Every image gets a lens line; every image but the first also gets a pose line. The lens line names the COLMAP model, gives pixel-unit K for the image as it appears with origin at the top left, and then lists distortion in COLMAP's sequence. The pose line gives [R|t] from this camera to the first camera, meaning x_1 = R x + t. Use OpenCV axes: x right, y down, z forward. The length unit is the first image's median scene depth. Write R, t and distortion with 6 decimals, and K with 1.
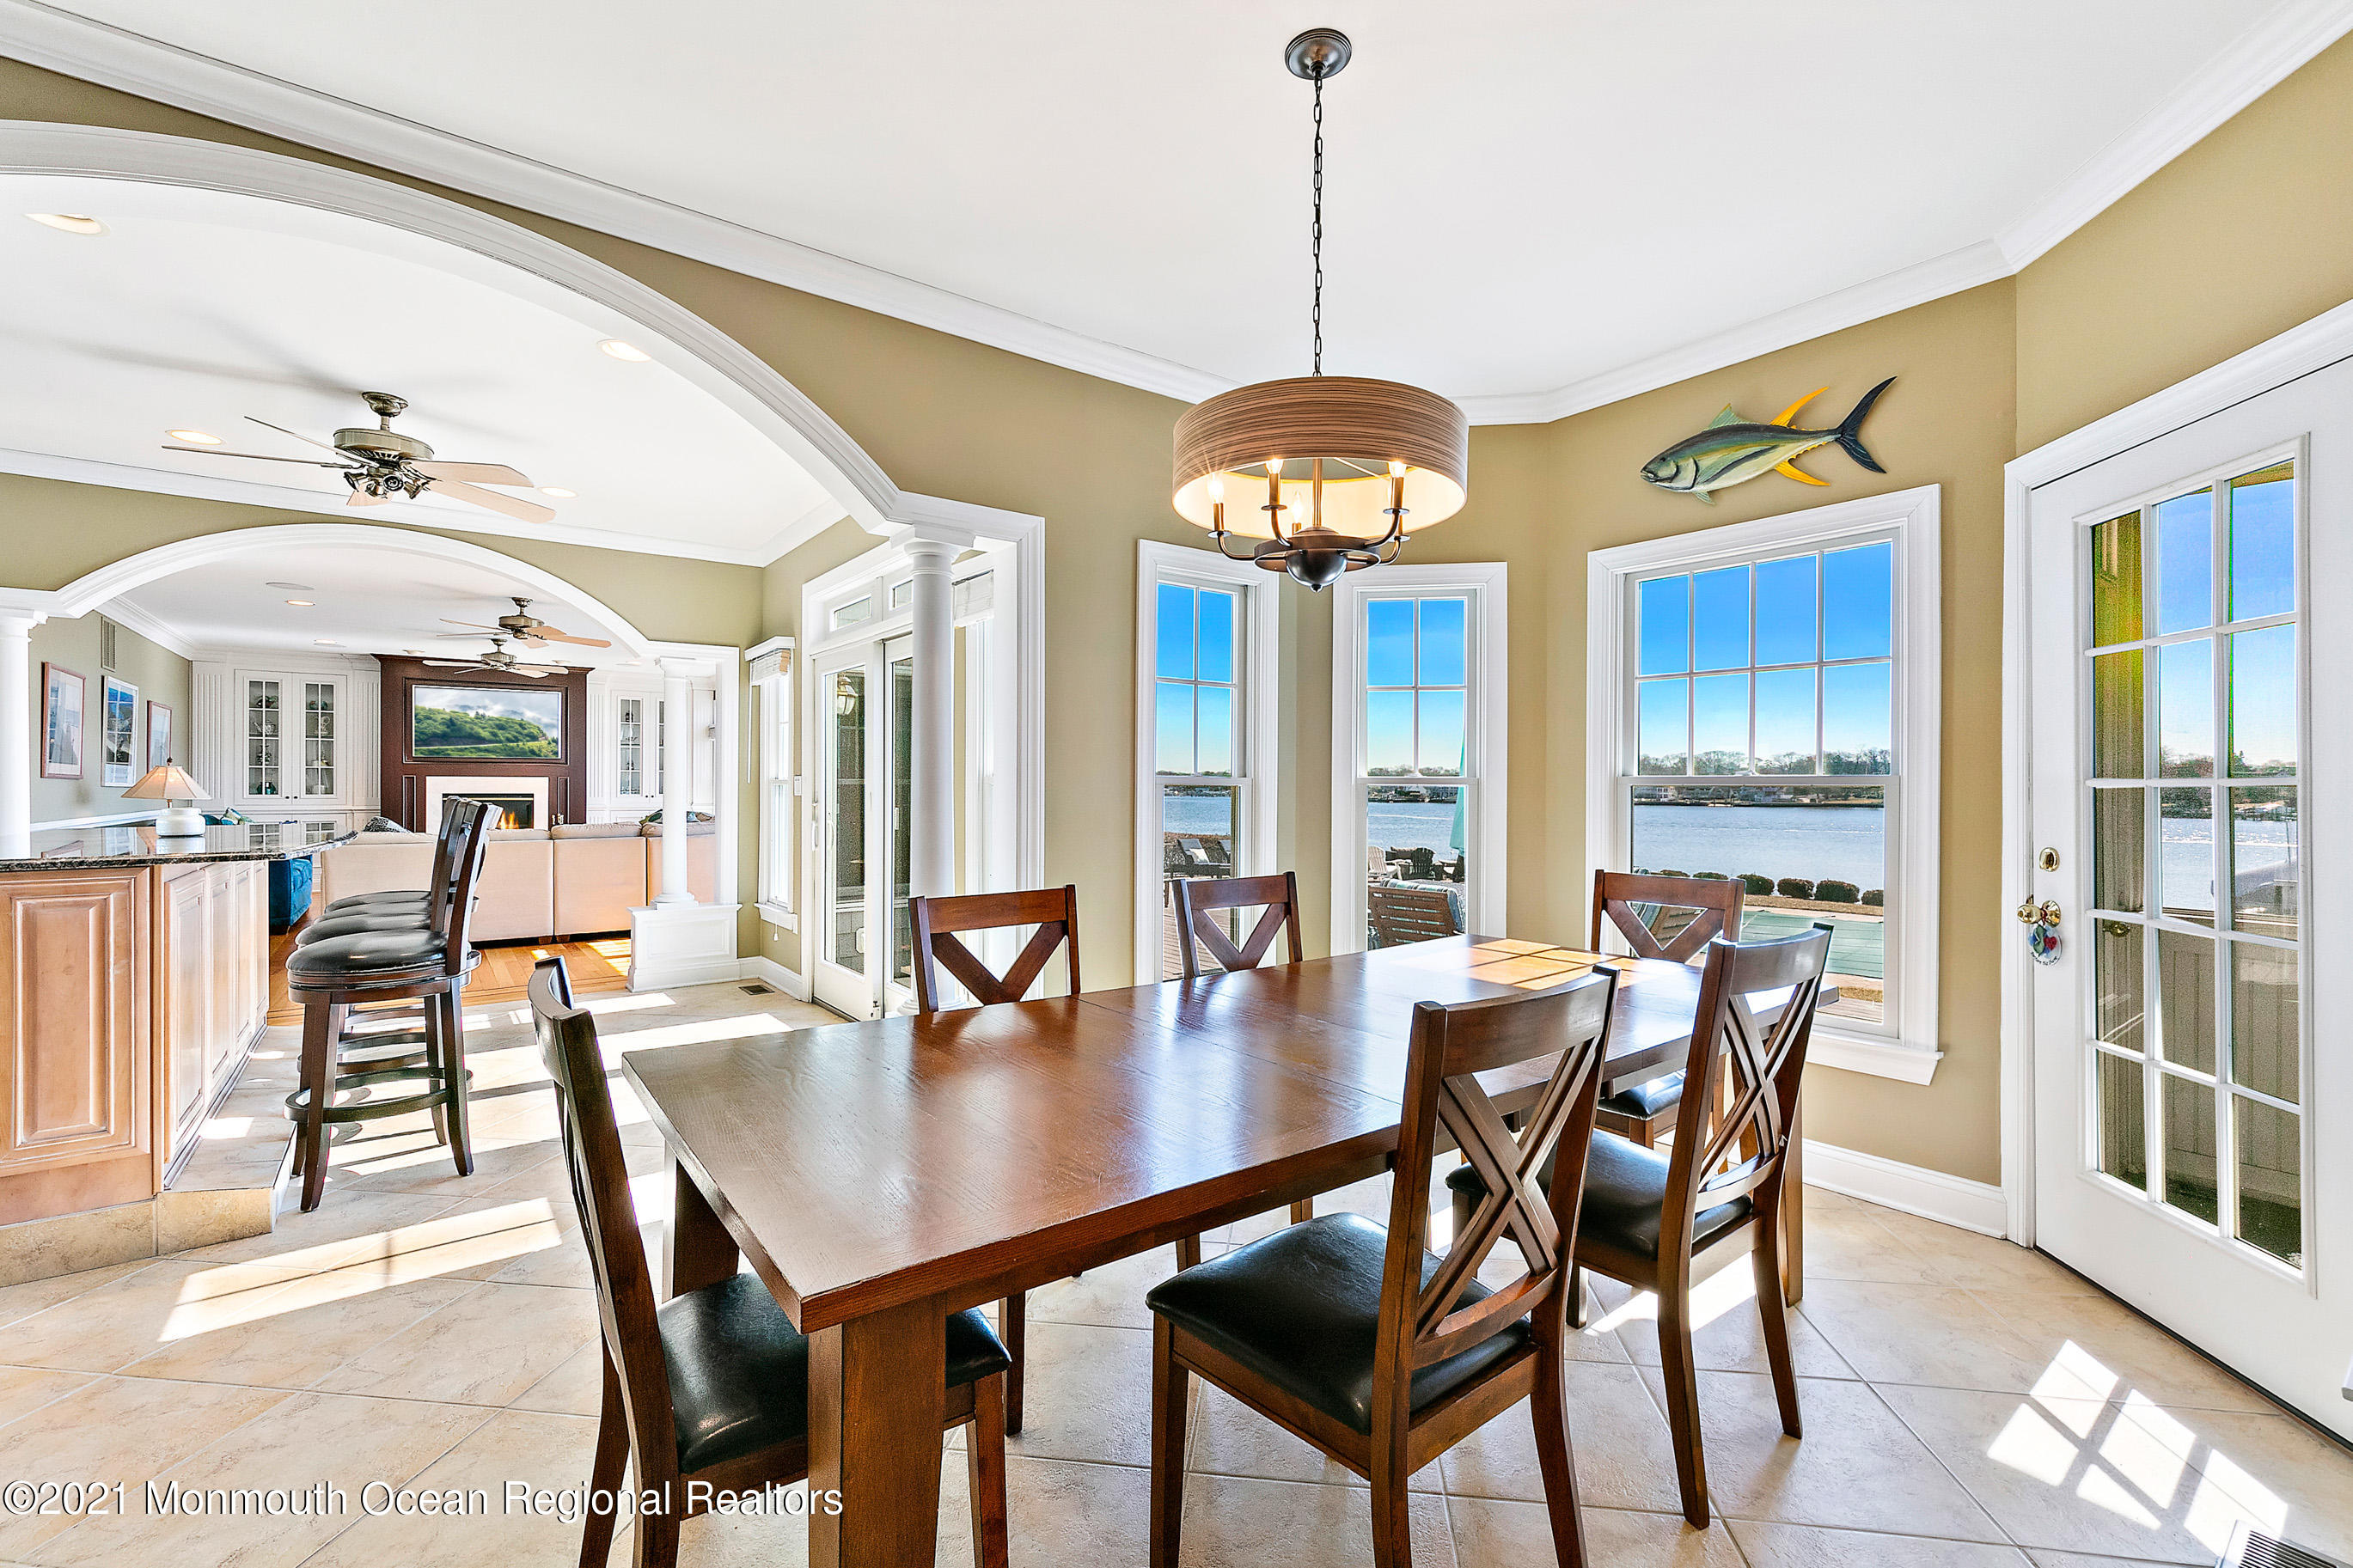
lens RADIAL K [[993.8, 0, 1176.1], [0, 993.8, 786.8], [0, 0, 1]] dist [0.005305, 0.000151]
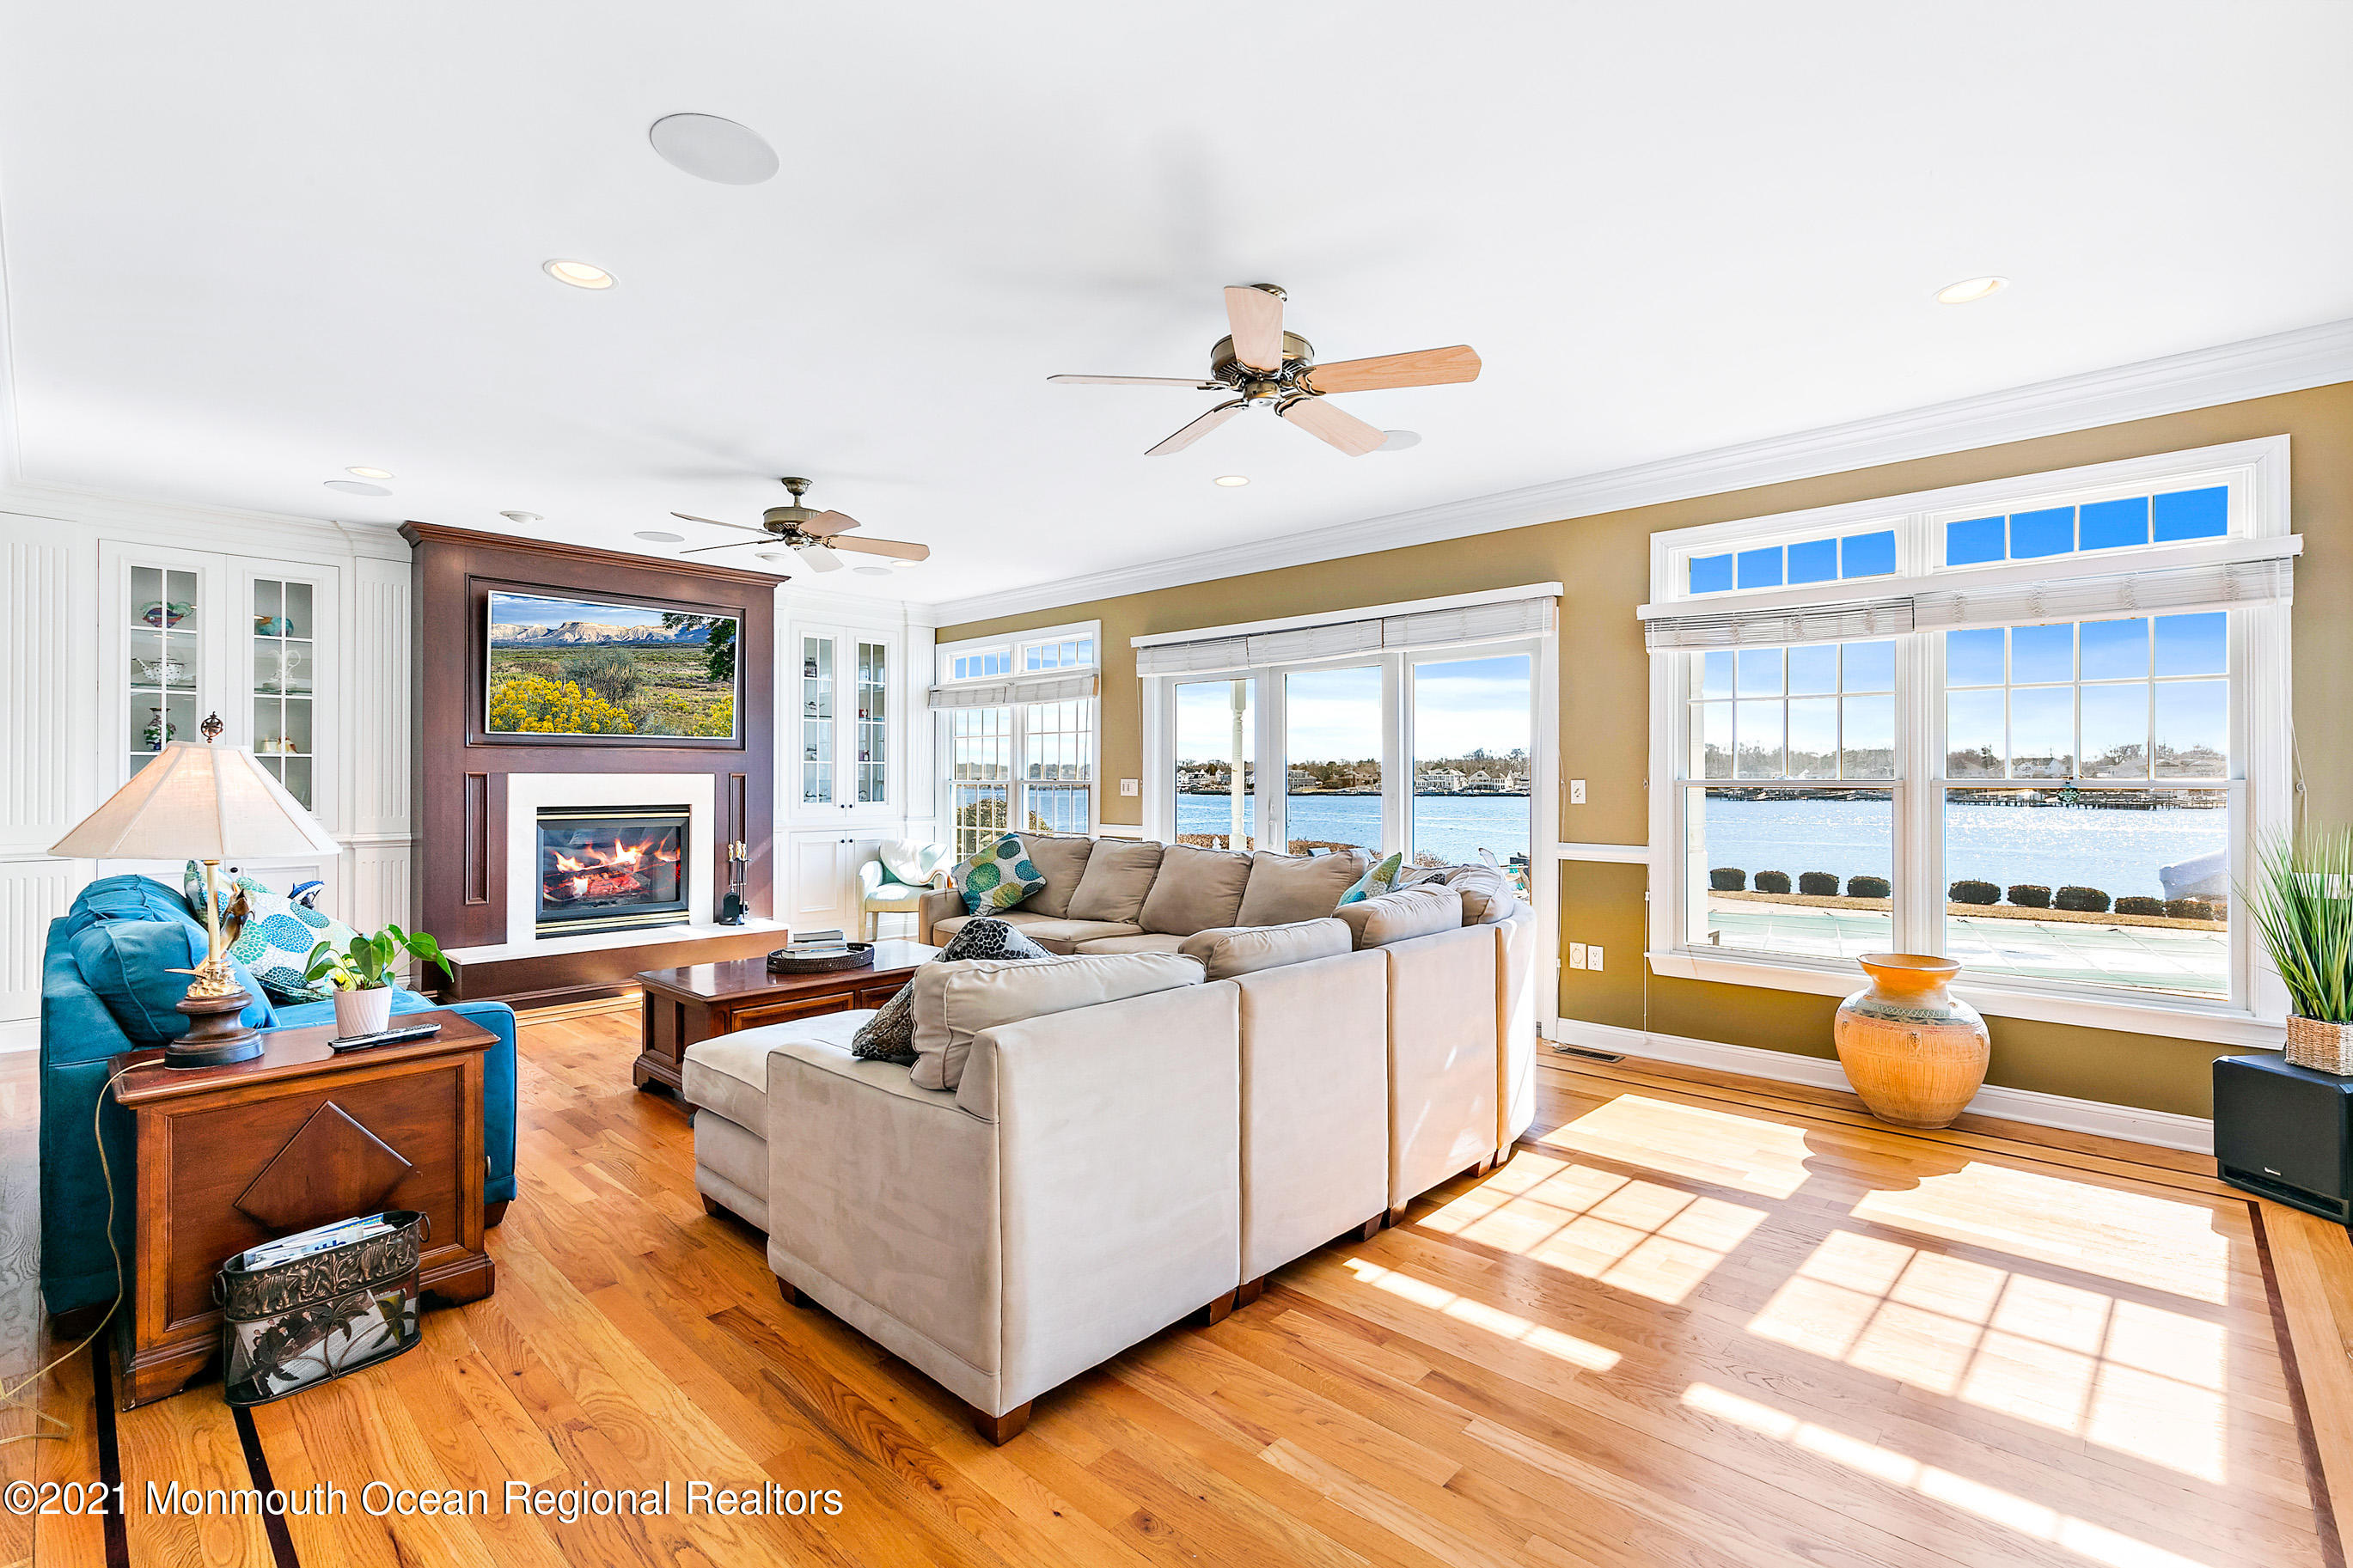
lens RADIAL K [[1032.0, 0, 1168.9], [0, 1032.0, 771.7], [0, 0, 1]] dist [0.003025, -0.000003]
pose [[0.984957, -0.002167, 0.172789, -1.560620], [0.003496, 0.999967, -0.007389, -0.019001], [-0.172767, 0.007882, 0.984931, 1.301921]]
